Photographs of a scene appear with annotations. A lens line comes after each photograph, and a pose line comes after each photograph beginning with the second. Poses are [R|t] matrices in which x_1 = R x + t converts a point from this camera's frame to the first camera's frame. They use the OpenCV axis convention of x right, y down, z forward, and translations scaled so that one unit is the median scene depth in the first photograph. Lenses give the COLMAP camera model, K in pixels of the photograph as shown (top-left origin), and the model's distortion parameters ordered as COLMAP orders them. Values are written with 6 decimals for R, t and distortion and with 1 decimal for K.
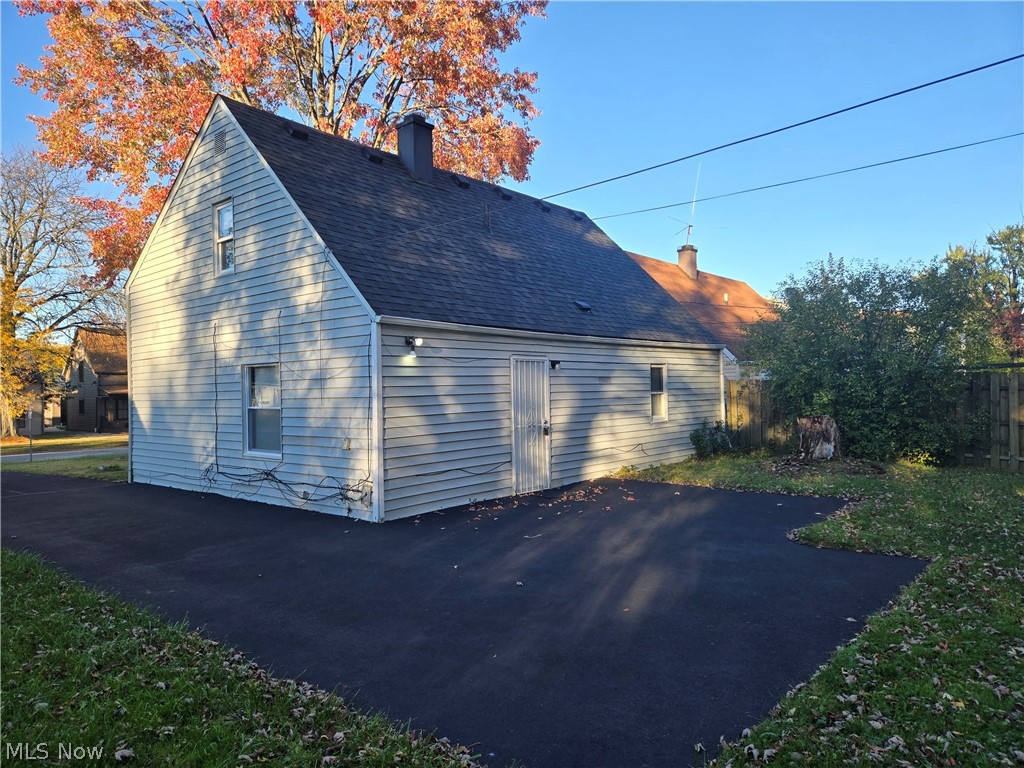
lens RADIAL K [[683.5, 0, 512.0], [0, 683.5, 384.0], [0, 0, 1]] dist [0.079020, 0.000138]
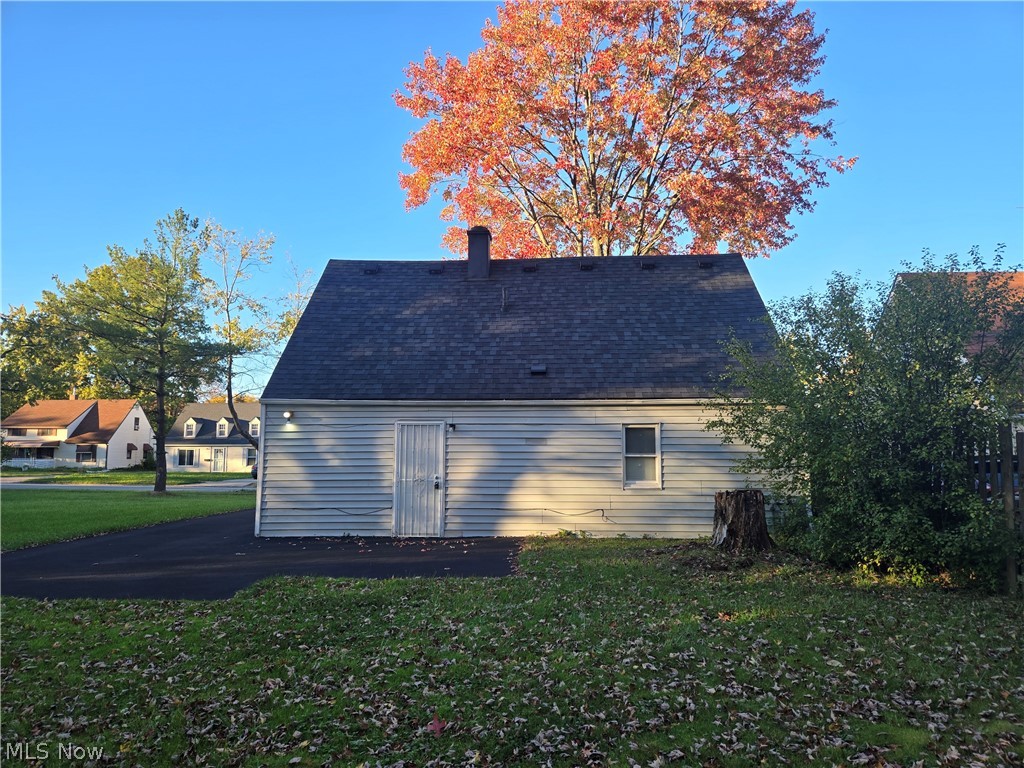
lens RADIAL K [[683.5, 0, 512.0], [0, 683.5, 384.0], [0, 0, 1]] dist [0.079020, 0.000138]
pose [[0.615482, -0.057876, -0.786023, 1.027780], [-0.006087, 0.996921, -0.078171, -0.012139], [0.788127, 0.052897, 0.613235, 0.373044]]
